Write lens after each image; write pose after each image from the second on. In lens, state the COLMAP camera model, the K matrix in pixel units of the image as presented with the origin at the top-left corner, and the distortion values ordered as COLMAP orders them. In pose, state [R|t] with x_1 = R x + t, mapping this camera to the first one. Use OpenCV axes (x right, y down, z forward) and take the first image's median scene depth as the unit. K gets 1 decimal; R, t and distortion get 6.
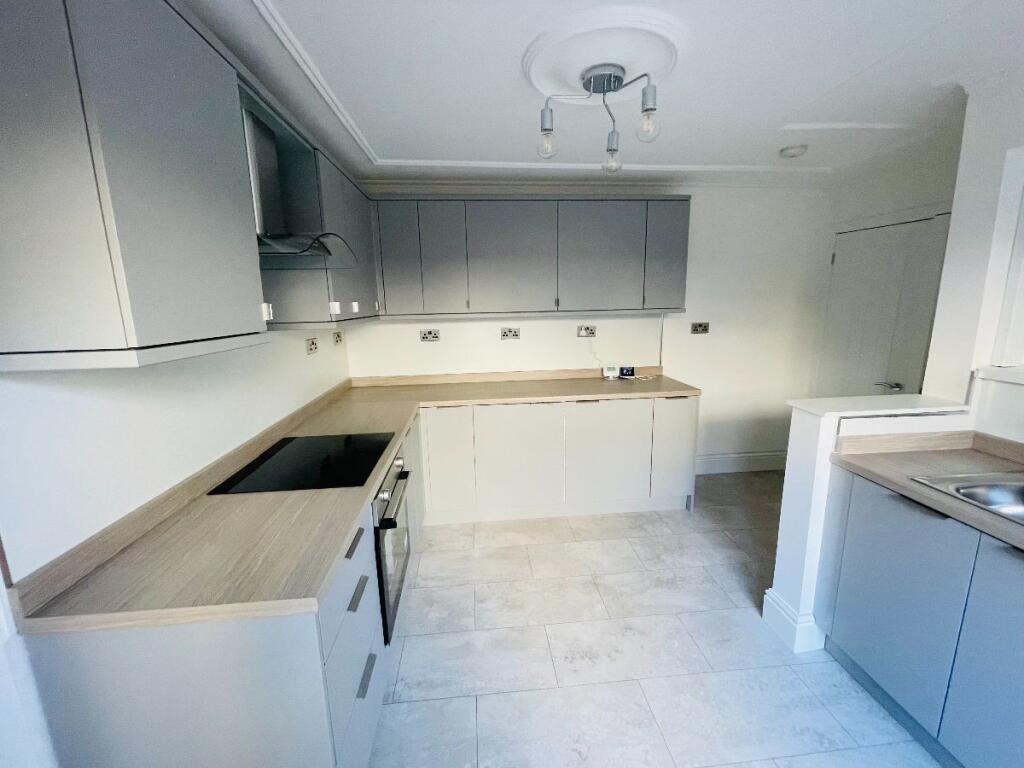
lens RADIAL K [[416.0, 0, 509.3], [0, 416.0, 378.0], [0, 0, 1]] dist [0.000029, -0.000668]
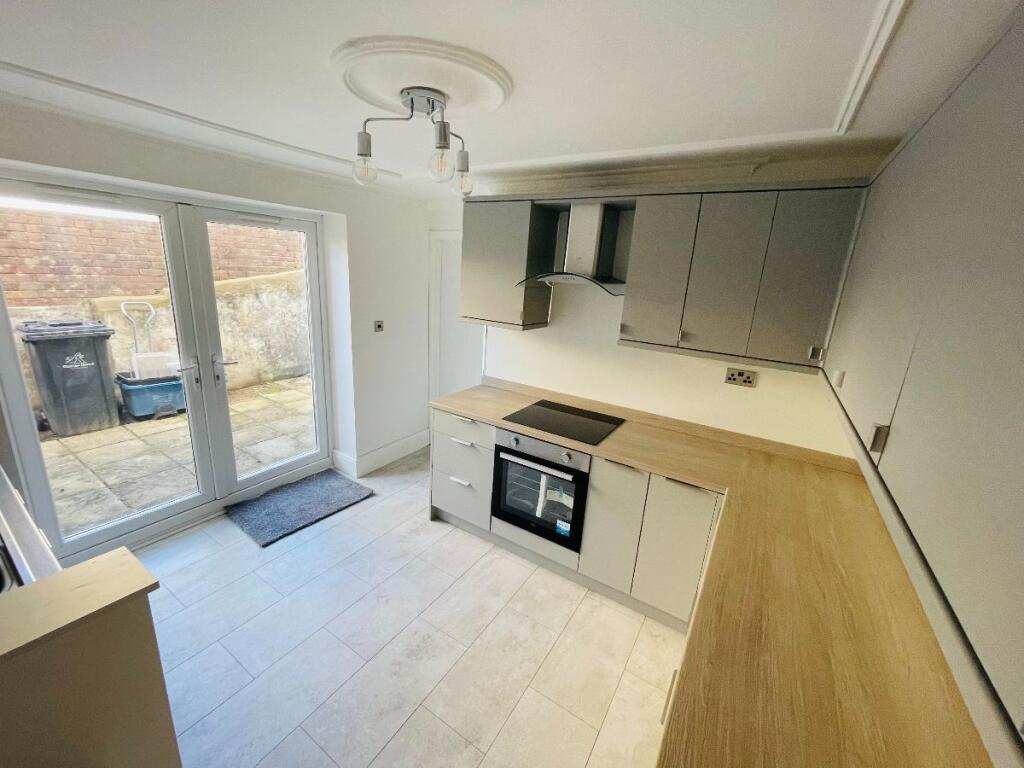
lens RADIAL K [[416.0, 0, 506.0], [0, 416.0, 379.9], [0, 0, 1]] dist [0.000029, -0.000668]
pose [[-0.612291, 0.184570, -0.768787, 0.590660], [-0.194193, 0.907476, 0.372528, -0.336019], [0.766413, 0.377389, -0.519797, 1.165205]]
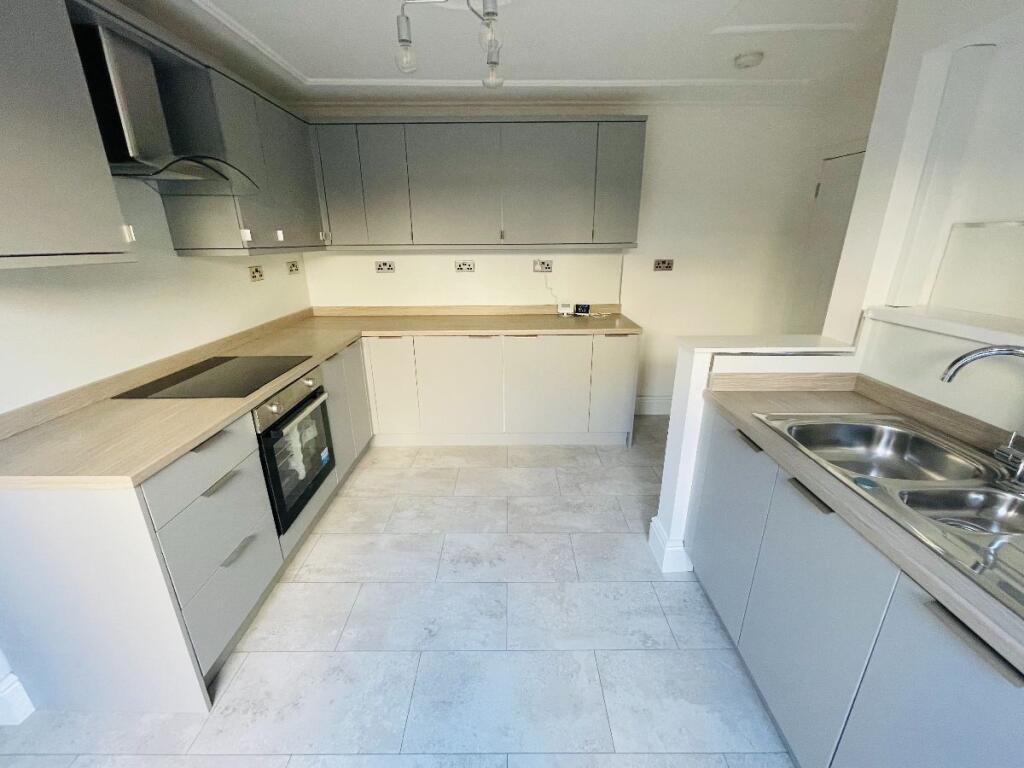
lens RADIAL K [[416.0, 0, 510.0], [0, 416.0, 377.7], [0, 0, 1]] dist [0.000029, -0.000668]
pose [[0.995972, 0.040816, -0.079835, 0.282895], [-0.029229, 0.989541, 0.141260, 0.017551], [0.084766, -0.138358, 0.986748, -0.019567]]
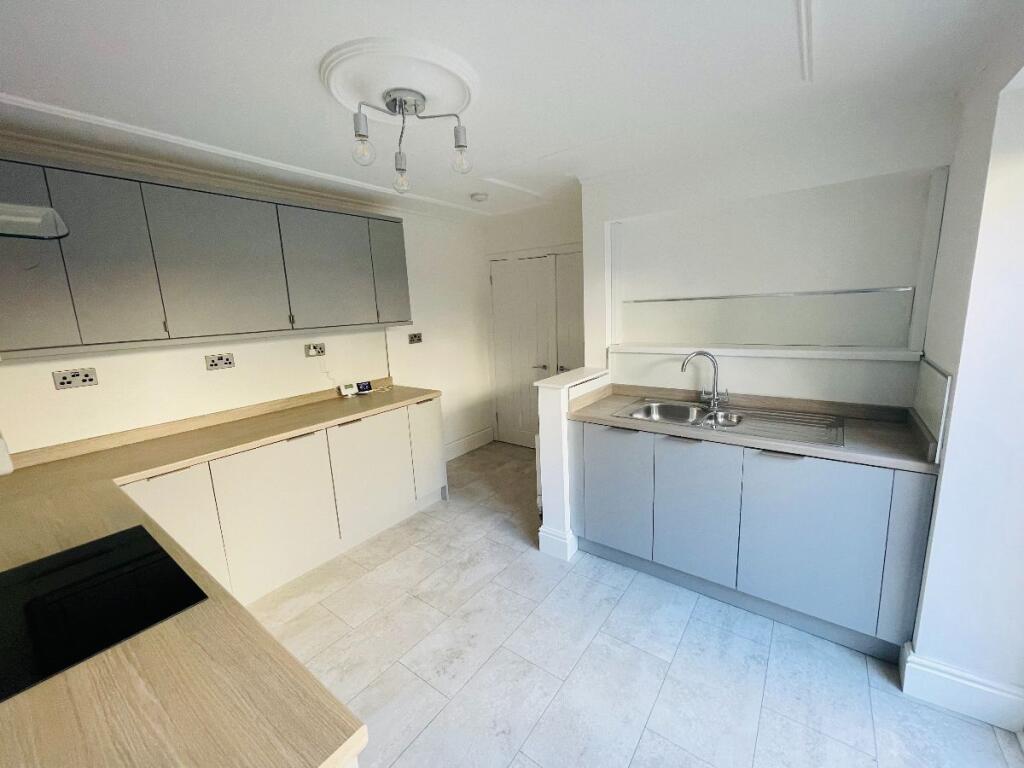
lens RADIAL K [[416.0, 0, 509.4], [0, 416.0, 377.7], [0, 0, 1]] dist [0.000029, -0.000668]
pose [[0.667614, -0.139956, 0.731234, -0.293607], [0.167844, 0.985181, 0.035321, -0.018872], [-0.725341, 0.099153, 0.681211, 0.105366]]
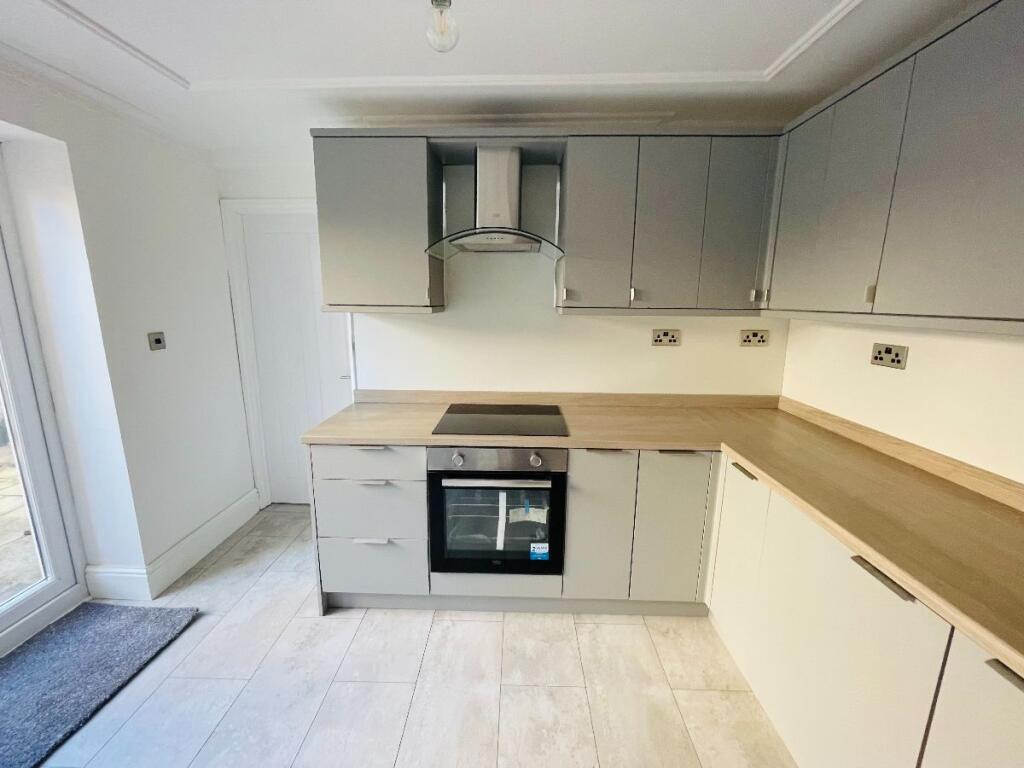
lens RADIAL K [[416.0, 0, 509.6], [0, 416.0, 380.0], [0, 0, 1]] dist [0.000029, -0.000668]
pose [[-0.113803, 0.210321, -0.970986, 0.504686], [-0.189201, 0.954861, 0.229004, -0.141683], [0.975321, 0.209773, -0.068873, 0.806856]]
